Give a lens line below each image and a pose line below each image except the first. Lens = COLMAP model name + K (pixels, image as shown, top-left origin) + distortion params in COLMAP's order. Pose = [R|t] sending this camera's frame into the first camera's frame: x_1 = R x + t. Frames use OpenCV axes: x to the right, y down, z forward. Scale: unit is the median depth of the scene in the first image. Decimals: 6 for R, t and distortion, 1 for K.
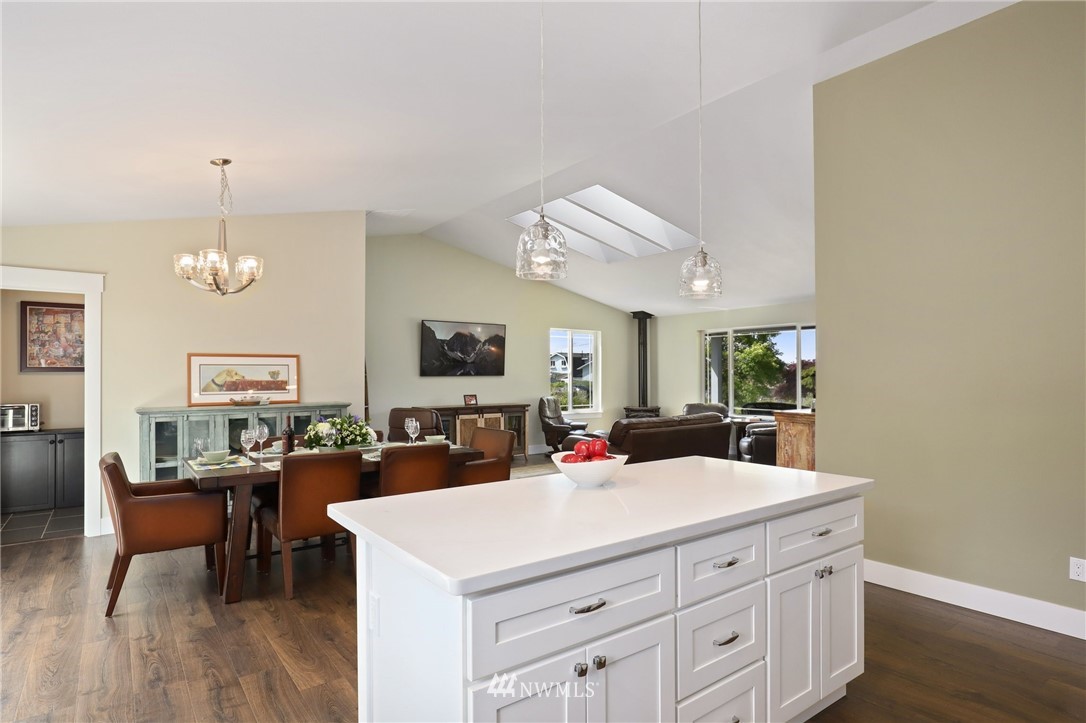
lens RADIAL K [[592.8, 0, 536.4], [0, 592.8, 370.2], [0, 0, 1]] dist [-0.028028, -0.000818]
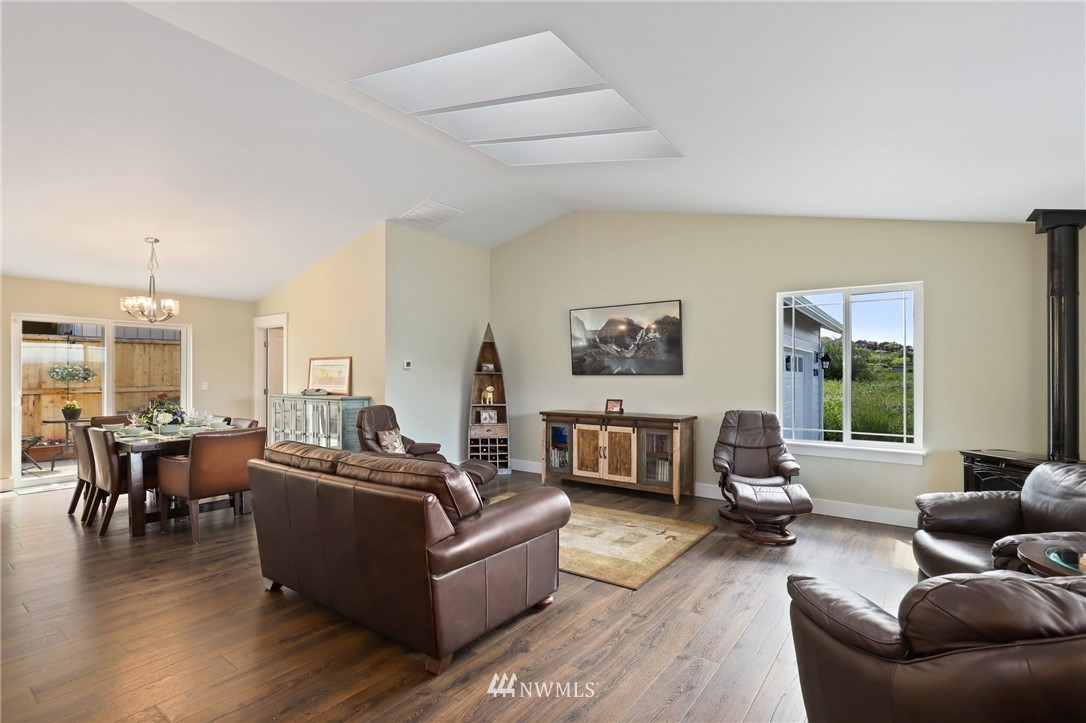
lens RADIAL K [[499.1, 0, 543.4], [0, 499.1, 369.4], [0, 0, 1]] dist [-0.004262, -0.001810]
pose [[0.292357, -0.005091, -0.956296, 0.717263], [0.005806, 0.999977, -0.003549, 0.006530], [0.956292, -0.004514, 0.292379, 1.082833]]
